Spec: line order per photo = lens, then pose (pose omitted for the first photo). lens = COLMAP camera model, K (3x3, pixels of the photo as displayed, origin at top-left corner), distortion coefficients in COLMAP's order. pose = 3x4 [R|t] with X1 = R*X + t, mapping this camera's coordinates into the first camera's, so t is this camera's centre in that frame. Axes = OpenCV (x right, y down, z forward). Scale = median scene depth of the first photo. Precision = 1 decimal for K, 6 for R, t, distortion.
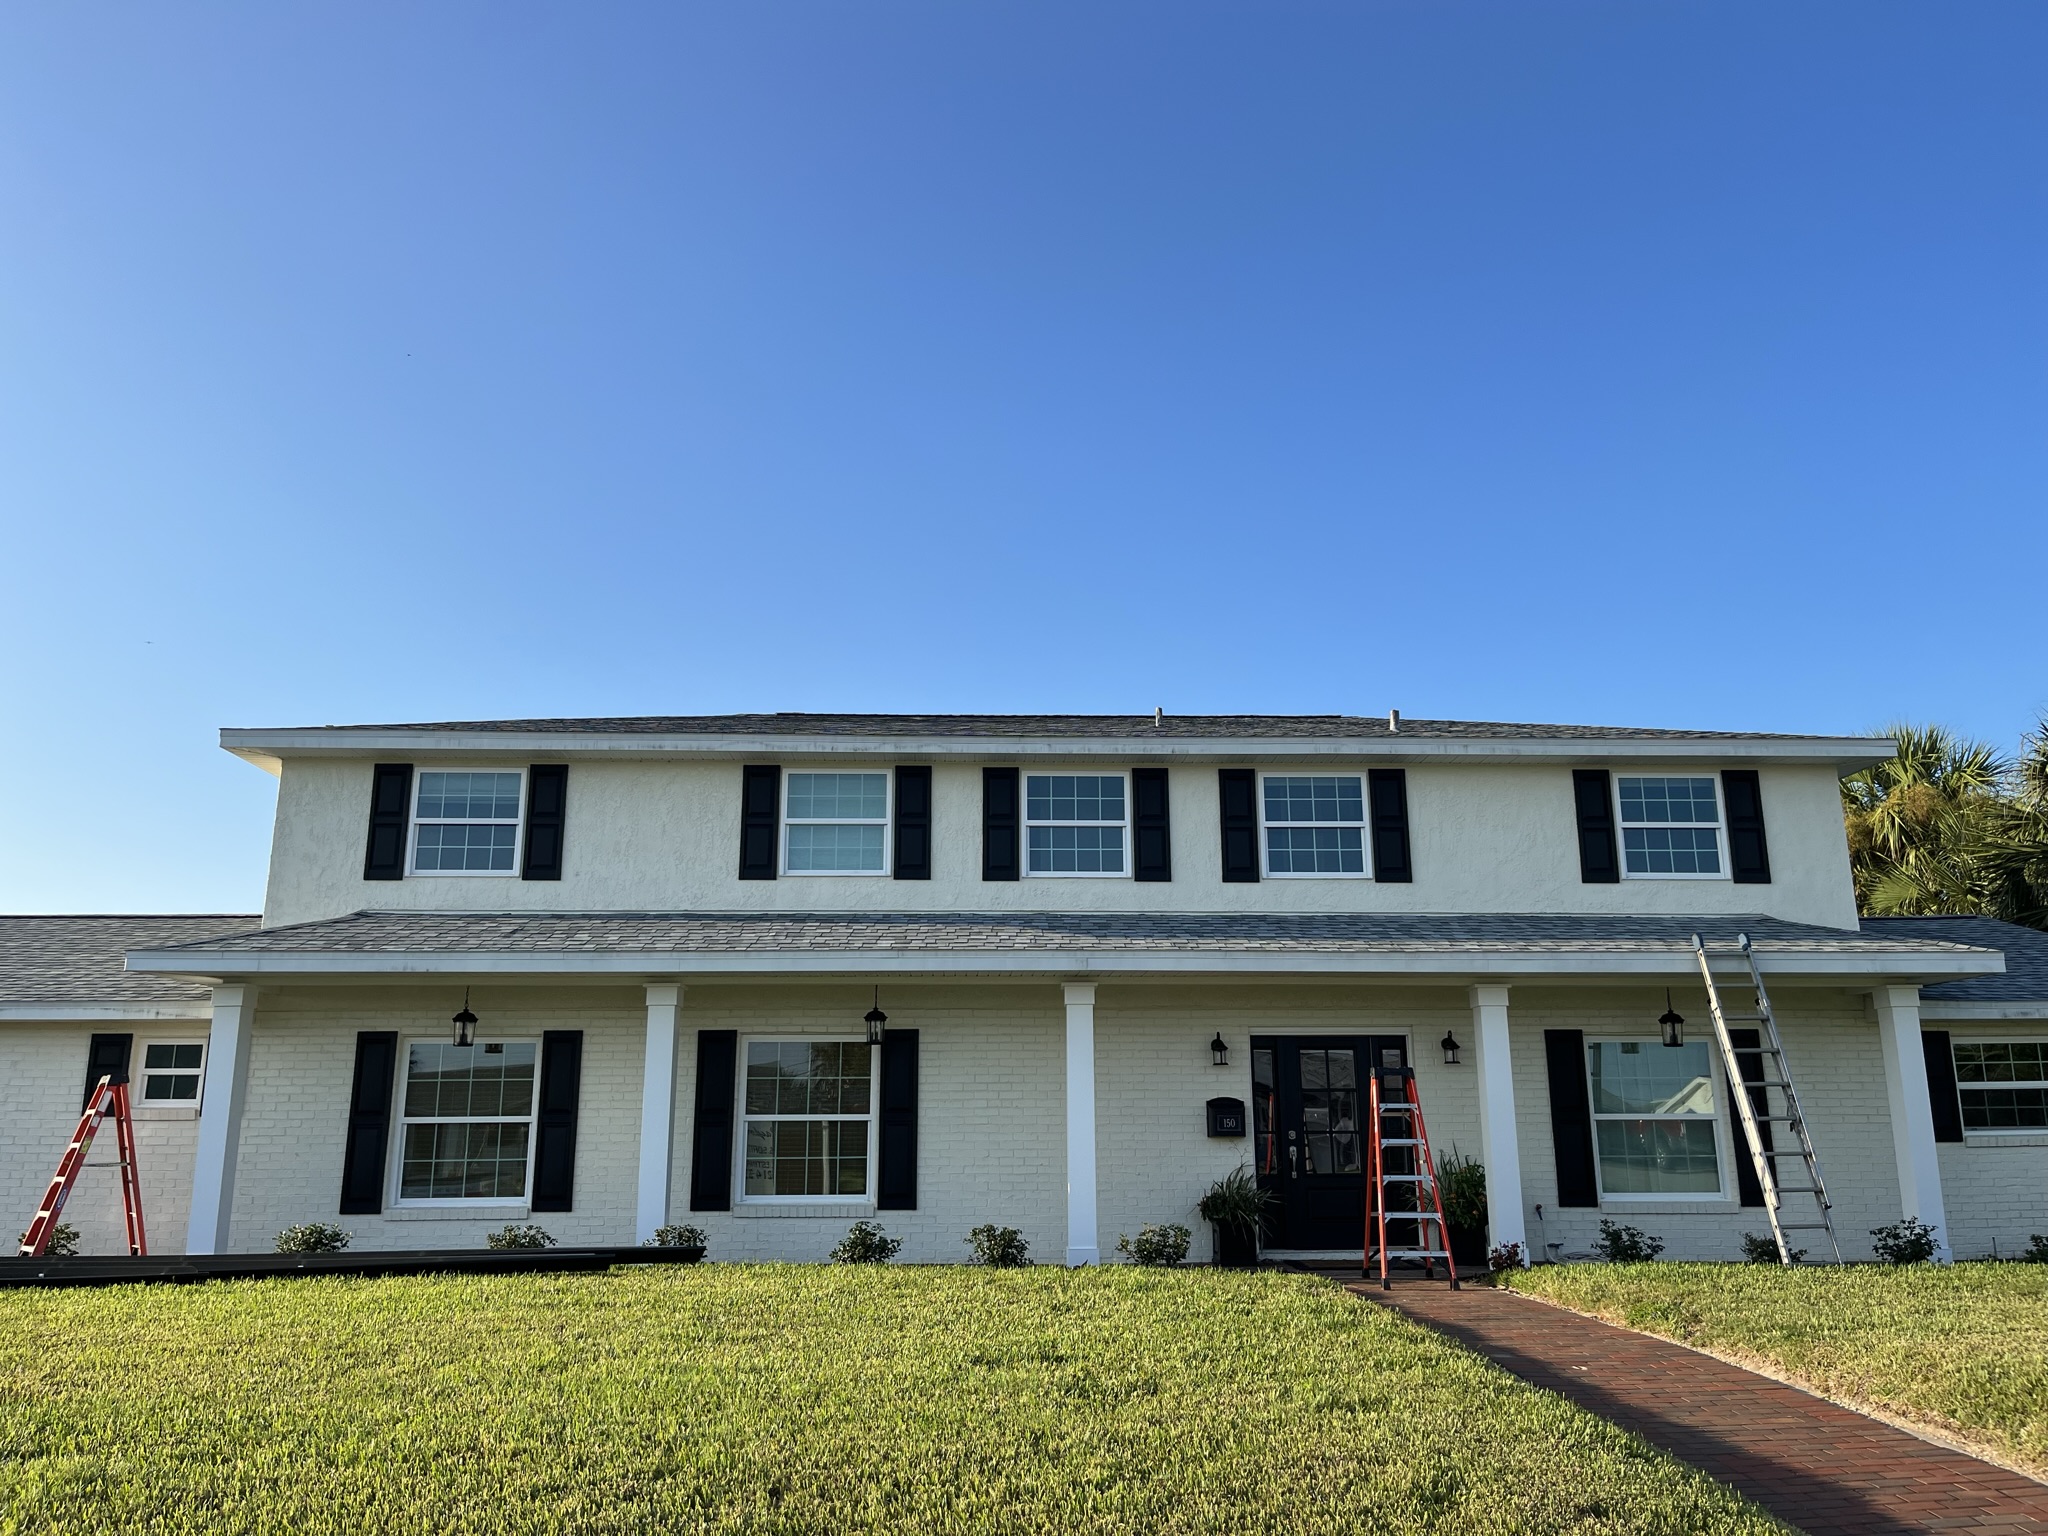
lens RADIAL K [[1530.0, 0, 1032.3], [0, 1530.0, 777.5], [0, 0, 1]] dist [0.059661, -0.079246]
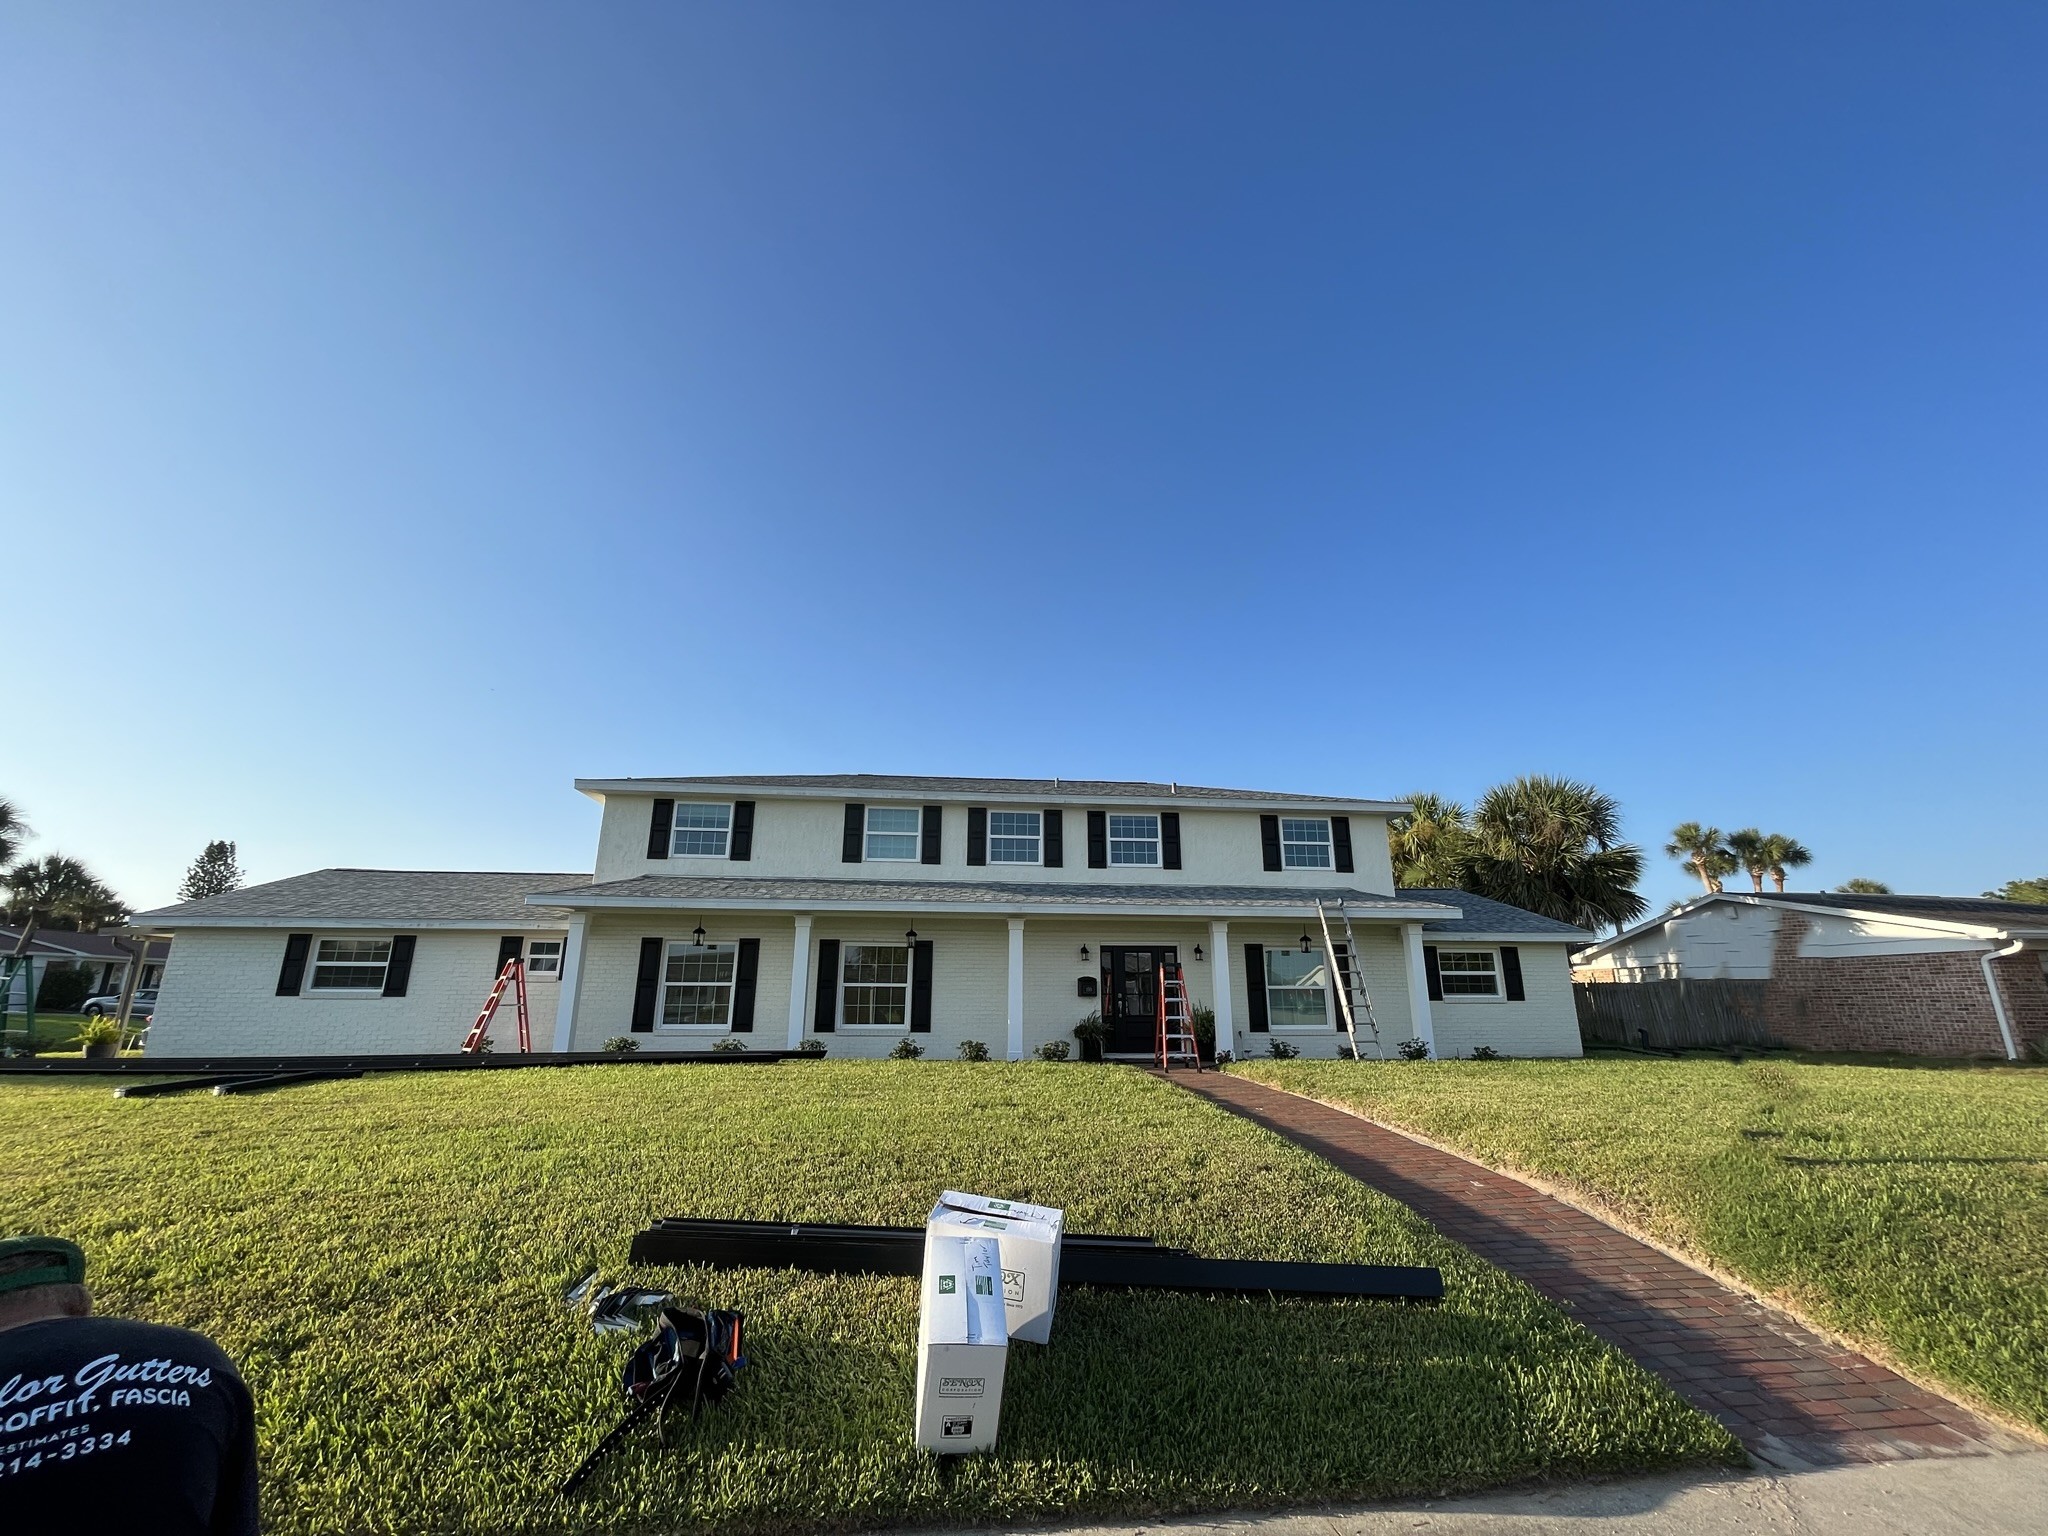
lens RADIAL K [[819.1, 0, 1027.5], [0, 819.1, 781.1], [0, 0, 1]] dist [-0.001769, 0.000260]
pose [[0.997821, 0.024132, 0.061405, -0.022629], [-0.022657, 0.999441, -0.024598, -0.016821], [-0.061964, 0.023154, 0.997810, -0.058663]]
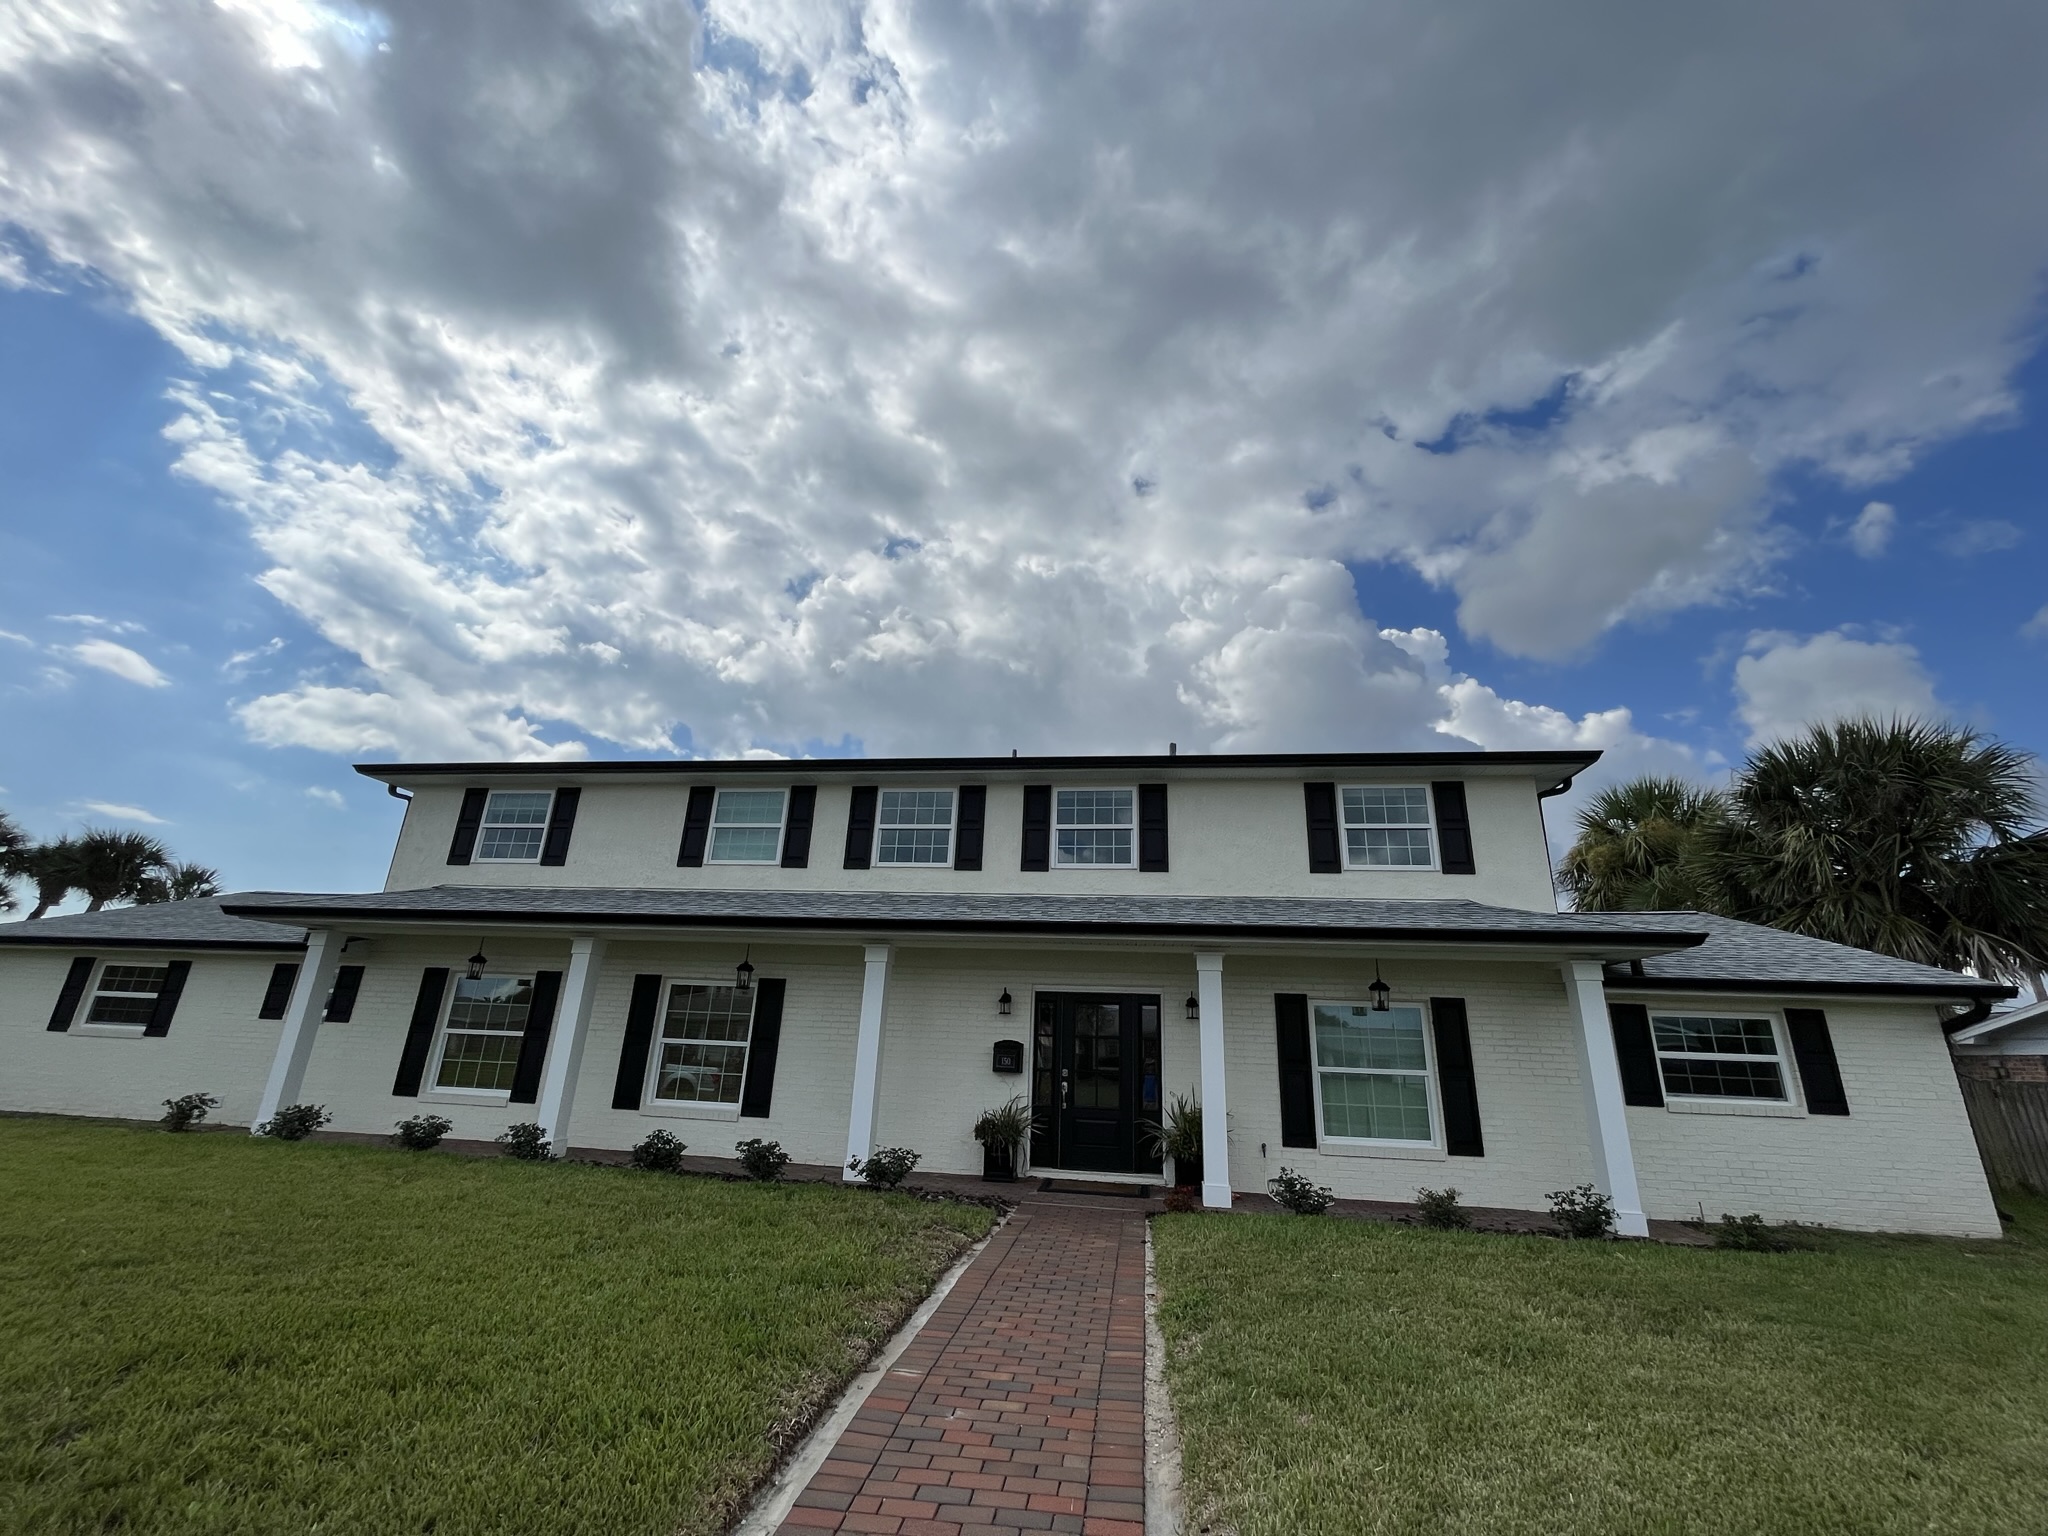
lens RADIAL K [[819.1, 0, 1029.8], [0, 819.1, 783.7], [0, 0, 1]] dist [-0.001769, 0.000260]
pose [[0.982683, -0.015017, -0.184683, 0.270512], [-0.000748, 0.996381, -0.084996, 0.055675], [0.185291, 0.083663, 0.979116, 0.327367]]
